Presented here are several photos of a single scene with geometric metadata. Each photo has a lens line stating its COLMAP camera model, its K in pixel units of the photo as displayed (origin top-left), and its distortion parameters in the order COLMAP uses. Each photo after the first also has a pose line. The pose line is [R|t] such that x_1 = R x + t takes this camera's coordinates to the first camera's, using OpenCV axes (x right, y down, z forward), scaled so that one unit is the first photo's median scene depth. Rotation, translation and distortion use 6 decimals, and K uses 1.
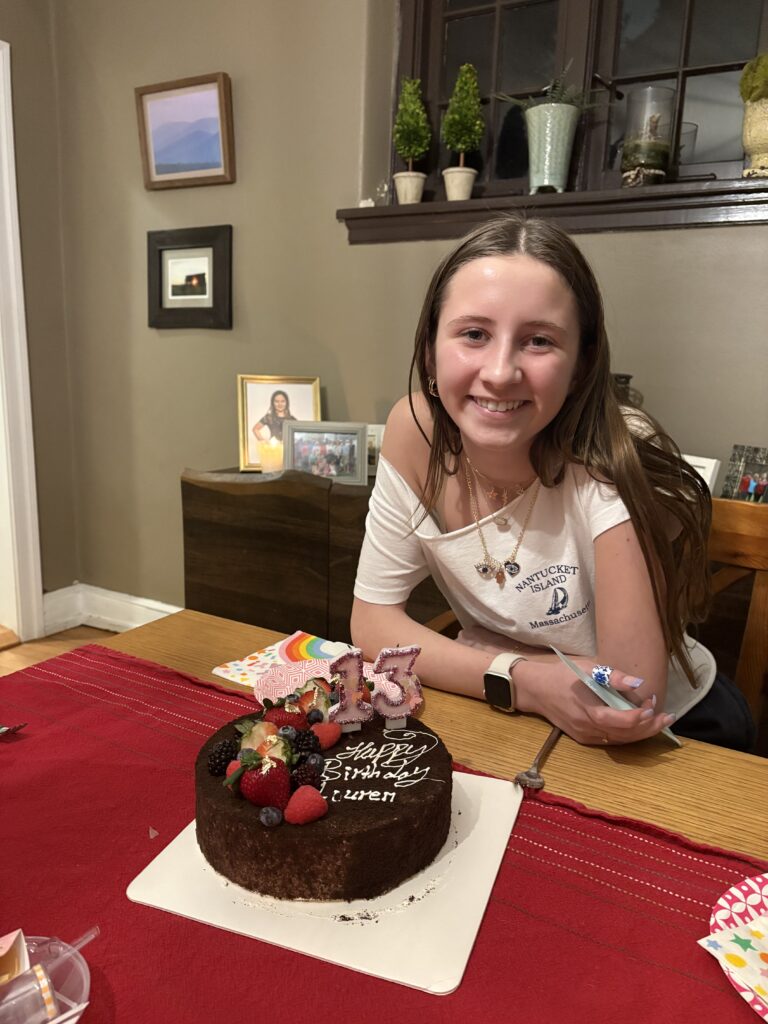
lens RADIAL K [[789.4, 0, 388.6], [0, 789.4, 519.9], [0, 0, 1]] dist [0.049030, -0.032988]
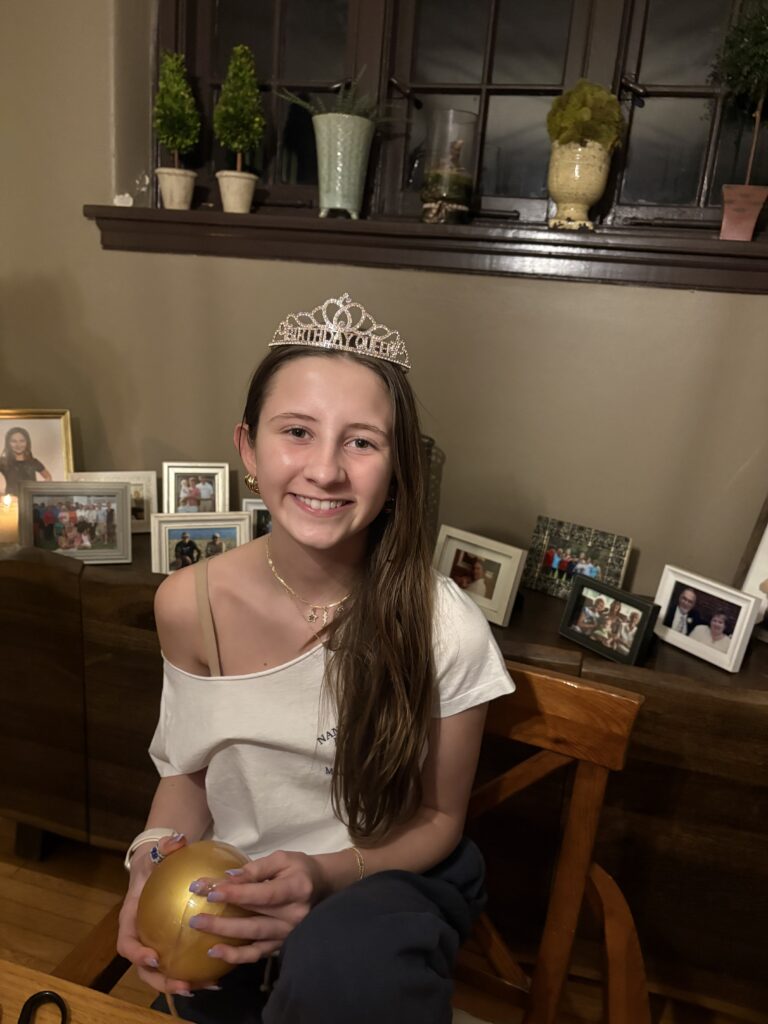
lens RADIAL K [[789.4, 0, 384.6], [0, 789.4, 514.8], [0, 0, 1]] dist [0.049030, -0.032988]
pose [[0.969631, -0.023173, 0.243472, 0.027484], [0.005122, 0.997207, 0.074515, -0.141153], [-0.244518, -0.071005, 0.967041, 0.123466]]
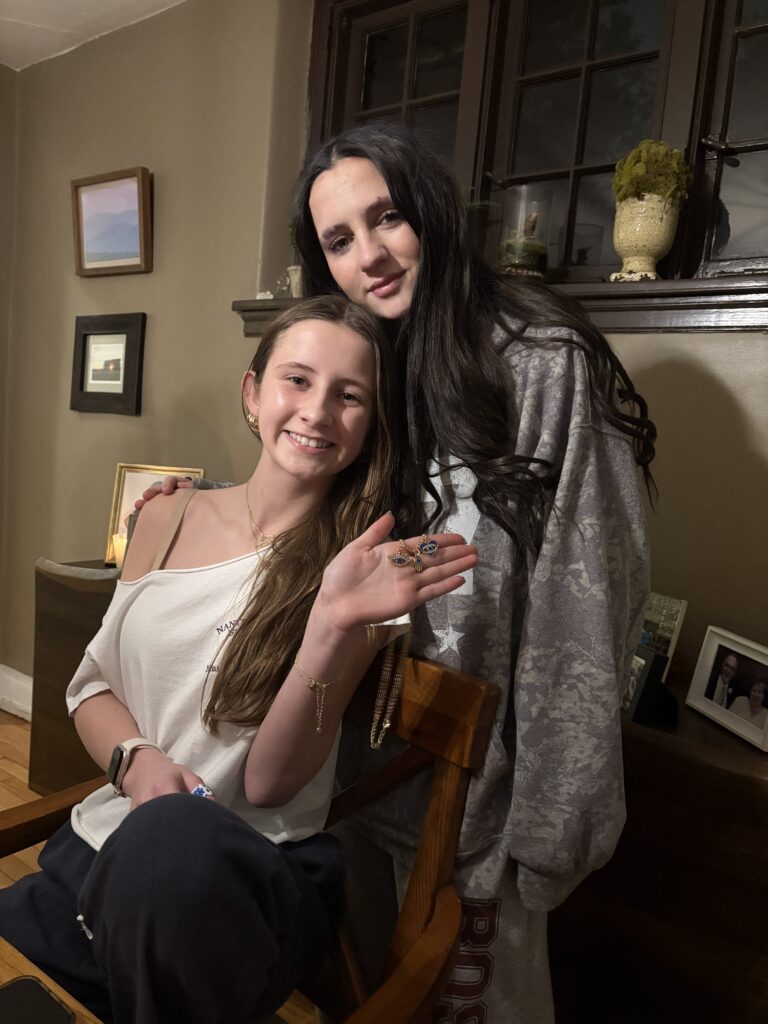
lens RADIAL K [[789.4, 0, 379.1], [0, 789.4, 512.3], [0, 0, 1]] dist [0.049030, -0.032988]
pose [[0.991313, 0.061218, -0.116408, 0.250557], [-0.073900, 0.991406, -0.107947, -0.046432], [0.108799, 0.115612, 0.987318, 0.100265]]
